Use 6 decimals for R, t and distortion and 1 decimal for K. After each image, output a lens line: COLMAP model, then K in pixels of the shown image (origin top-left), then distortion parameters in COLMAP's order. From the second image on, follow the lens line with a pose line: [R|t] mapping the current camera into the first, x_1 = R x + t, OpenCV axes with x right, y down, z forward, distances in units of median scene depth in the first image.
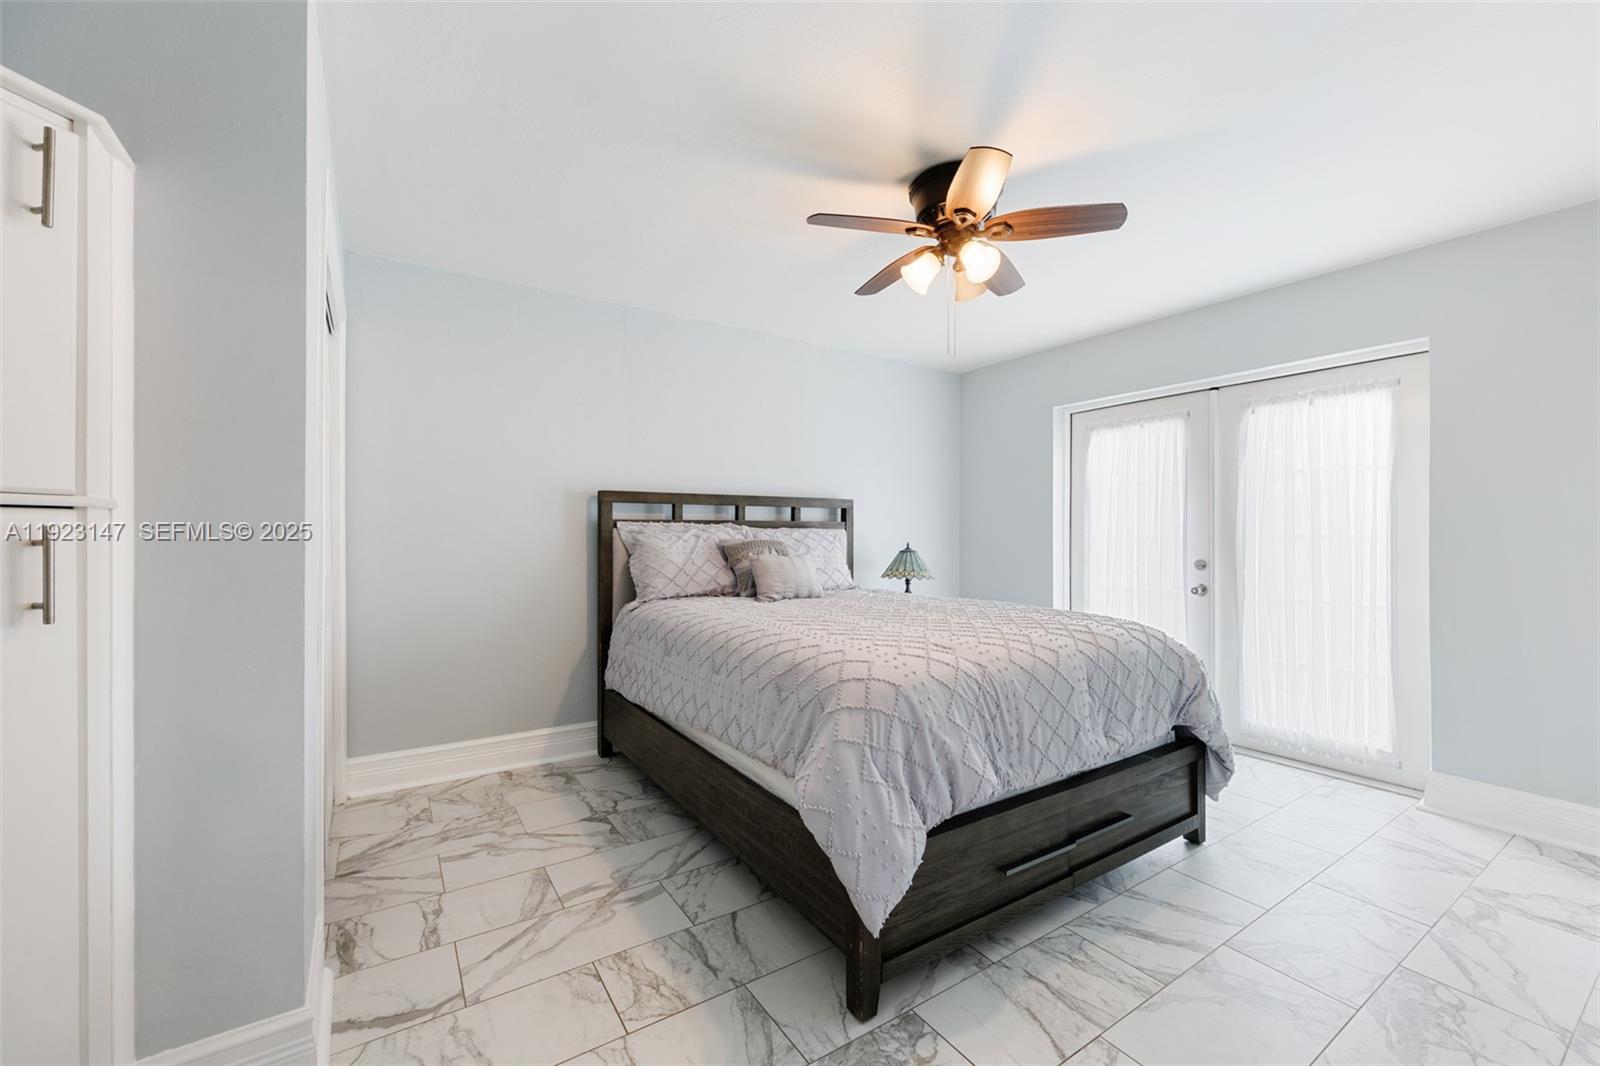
lens RADIAL K [[655.7, 0, 808.4], [0, 655.7, 538.5], [0, 0, 1]] dist [0.001869, 0.000515]
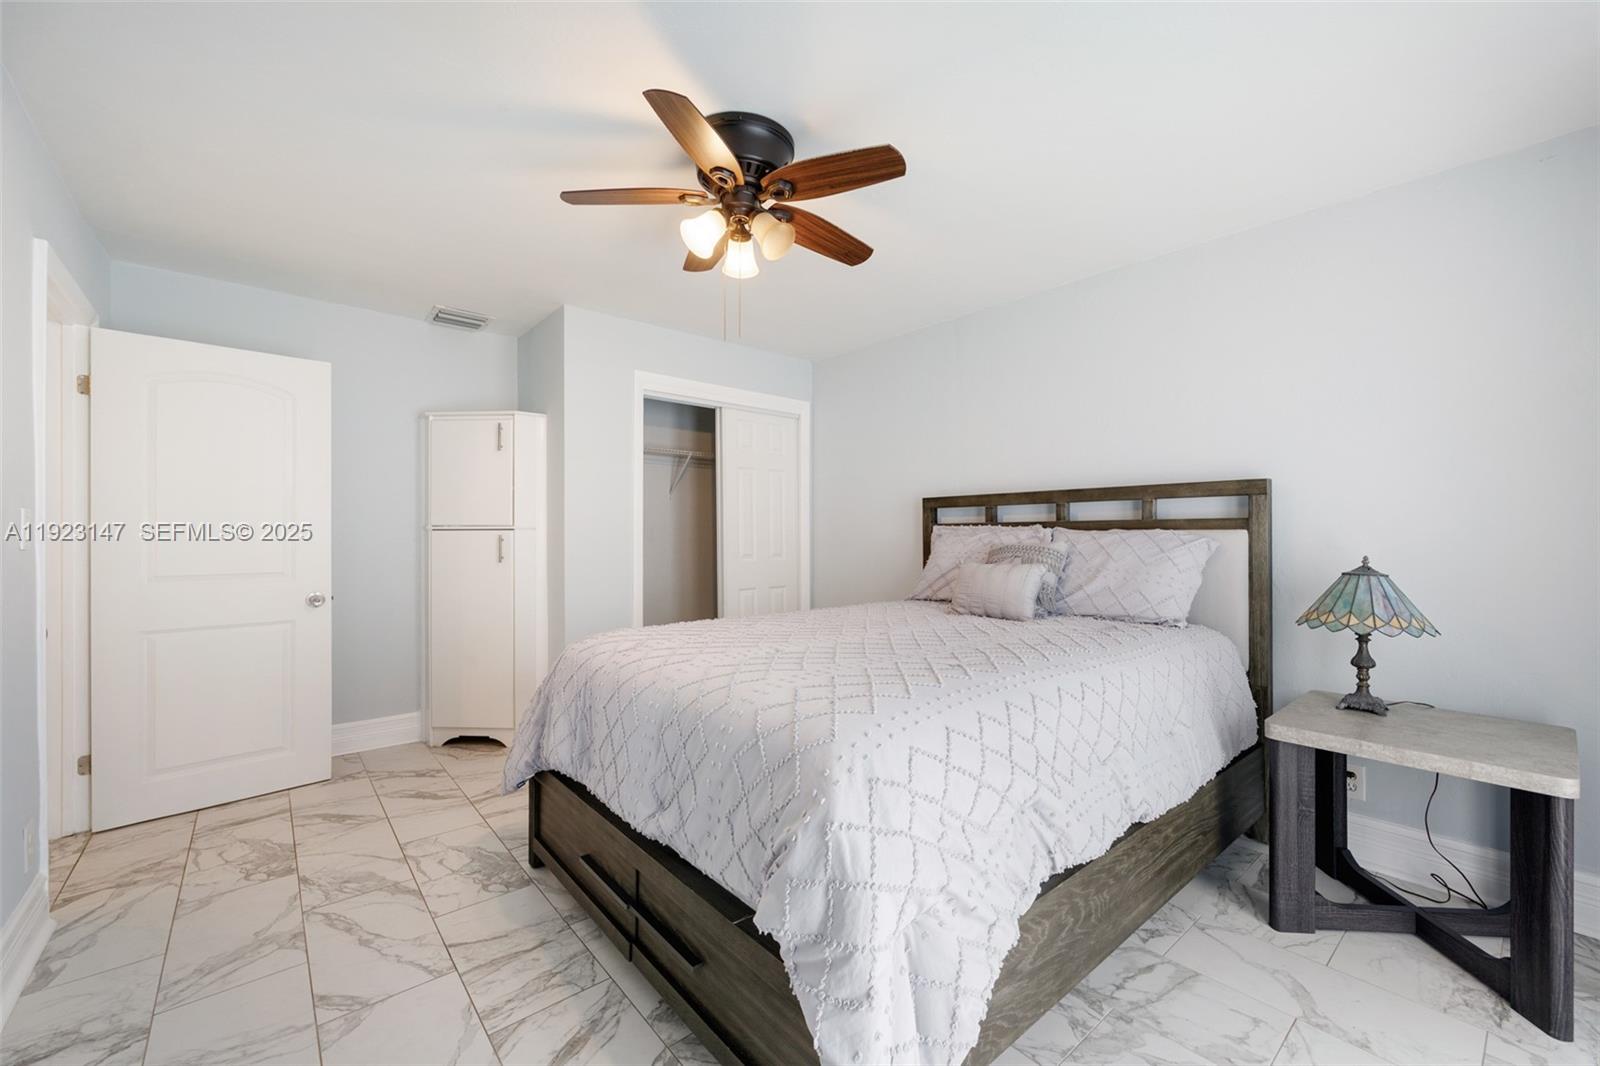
lens RADIAL K [[638.1, 0, 792.6], [0, 638.1, 533.3], [0, 0, 1]] dist [-0.001003, -0.000315]
pose [[0.106489, -0.001937, -0.994312, 0.739686], [-0.004384, 0.999987, -0.002417, -0.009837], [0.994304, 0.004616, 0.106479, 0.664002]]
